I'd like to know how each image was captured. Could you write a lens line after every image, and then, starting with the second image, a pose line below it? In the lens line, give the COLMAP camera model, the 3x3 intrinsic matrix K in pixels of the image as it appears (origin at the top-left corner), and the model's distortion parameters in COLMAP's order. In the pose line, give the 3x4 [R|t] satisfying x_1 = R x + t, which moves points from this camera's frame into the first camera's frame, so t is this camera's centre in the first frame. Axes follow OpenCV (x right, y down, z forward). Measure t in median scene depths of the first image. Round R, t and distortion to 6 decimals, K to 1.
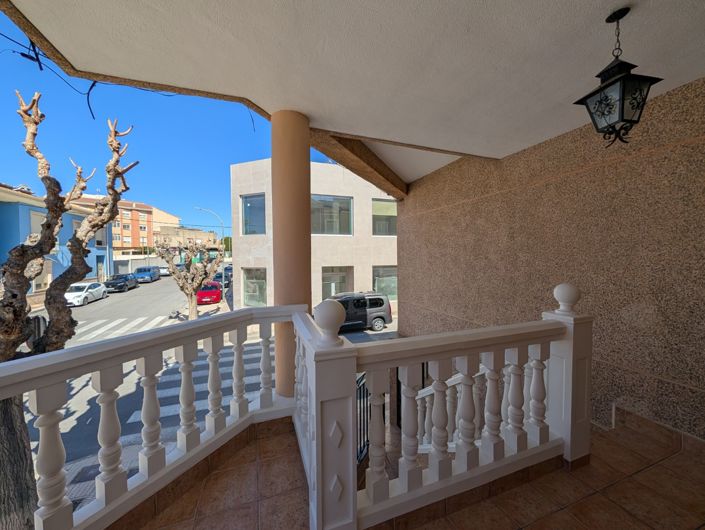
lens RADIAL K [[271.8, 0, 352.2], [0, 271.8, 264.4], [0, 0, 1]] dist [-0.000291, 0.000870]
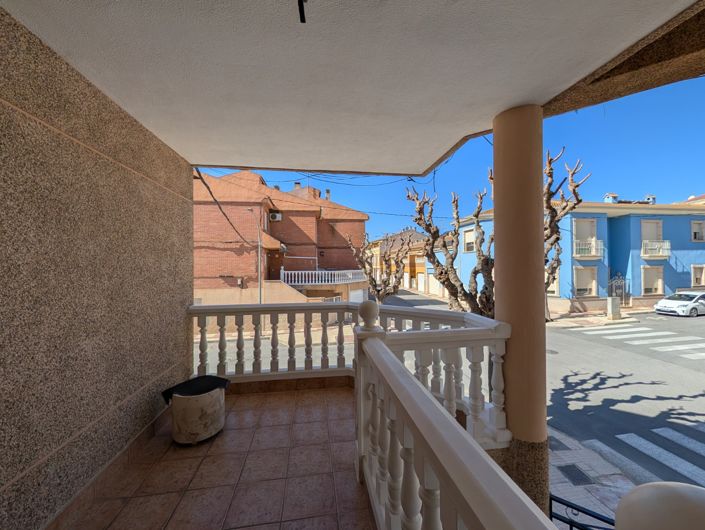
lens RADIAL K [[271.8, 0, 352.8], [0, 271.8, 263.4], [0, 0, 1]] dist [-0.000291, 0.000870]
pose [[-0.194463, 0.000602, -0.980910, 0.100556], [-0.020536, 0.999778, 0.004685, -0.005428], [0.980695, 0.021055, -0.194408, 0.086698]]
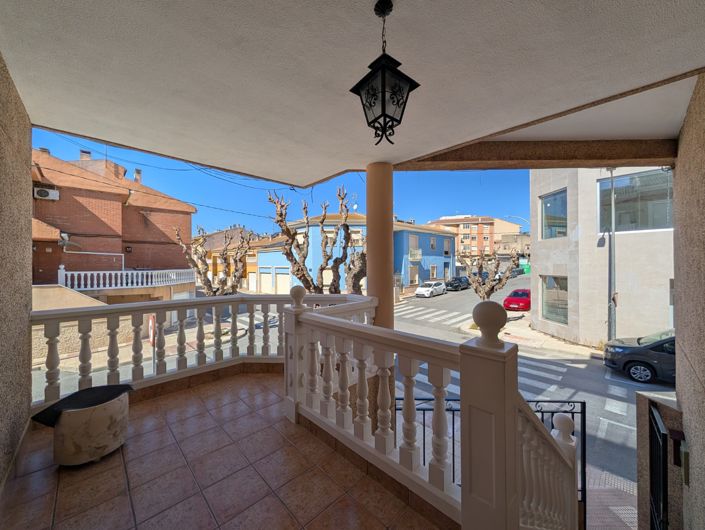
lens RADIAL K [[271.8, 0, 353.8], [0, 271.8, 263.8], [0, 0, 1]] dist [-0.000291, 0.000870]
pose [[0.418480, 0.002481, -0.908222, 0.133497], [-0.025865, 0.999623, -0.009187, -0.001169], [0.907857, 0.027336, 0.418387, 0.039496]]
